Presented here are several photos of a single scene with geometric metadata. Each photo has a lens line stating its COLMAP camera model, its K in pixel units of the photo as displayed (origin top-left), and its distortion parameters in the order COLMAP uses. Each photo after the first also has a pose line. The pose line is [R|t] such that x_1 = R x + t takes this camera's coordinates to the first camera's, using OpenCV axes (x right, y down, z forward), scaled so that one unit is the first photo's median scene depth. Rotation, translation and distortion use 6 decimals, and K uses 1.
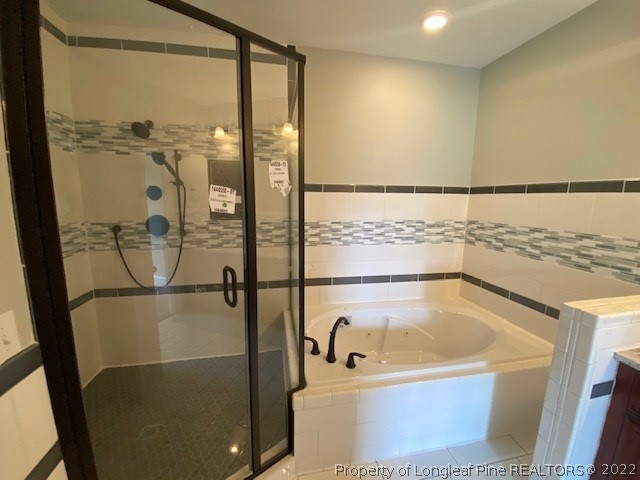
lens RADIAL K [[260.7, 0, 318.1], [0, 260.7, 236.8], [0, 0, 1]] dist [0.011019, -0.015319]
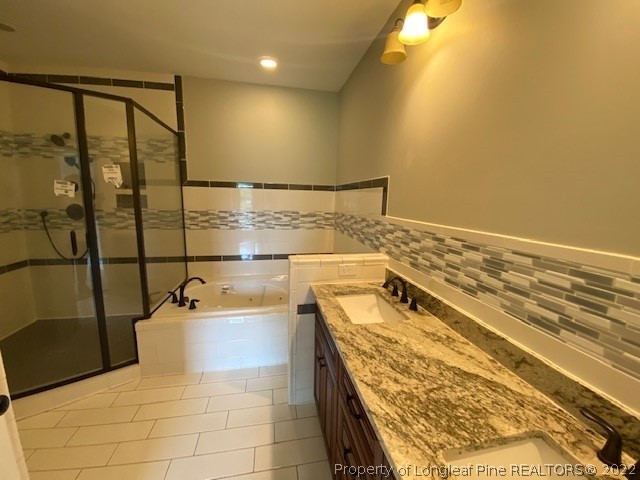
lens RADIAL K [[260.7, 0, 322.4], [0, 260.7, 237.7], [0, 0, 1]] dist [0.011019, -0.015319]
pose [[0.999934, 0.007760, 0.008463, 0.613780], [-0.007778, 0.999968, 0.002104, 0.074567], [-0.008446, -0.002170, 0.999962, -0.321335]]
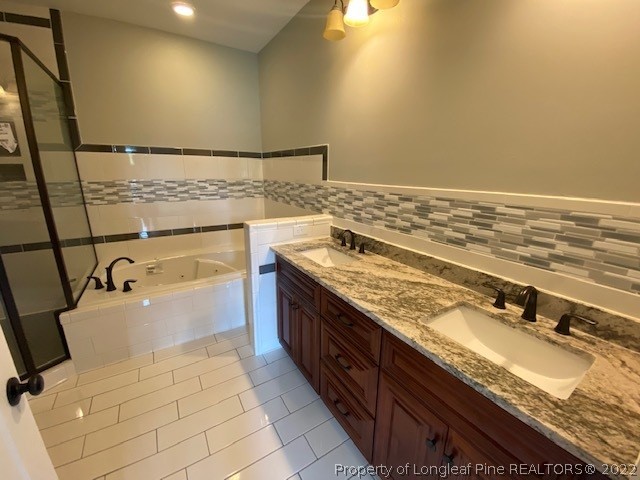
lens RADIAL K [[260.7, 0, 323.3], [0, 260.7, 238.1], [0, 0, 1]] dist [0.011019, -0.015319]
pose [[0.928610, -0.092424, 0.359361, 0.439628], [0.051624, 0.991243, 0.121538, 0.099432], [-0.367447, -0.094309, 0.925250, -0.389869]]
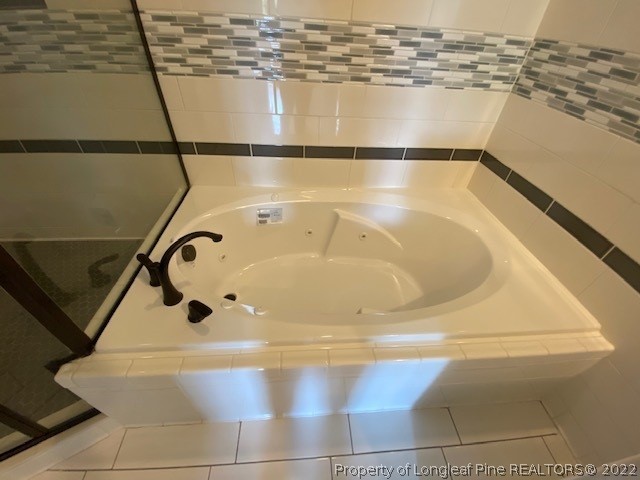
lens RADIAL K [[260.7, 0, 322.3], [0, 260.7, 237.2], [0, 0, 1]] dist [0.011019, -0.015319]
pose [[0.993308, 0.101124, -0.055799, 0.308525], [-0.057338, 0.851136, 0.521805, 0.025021], [0.100259, -0.515114, 0.851238, 0.469498]]
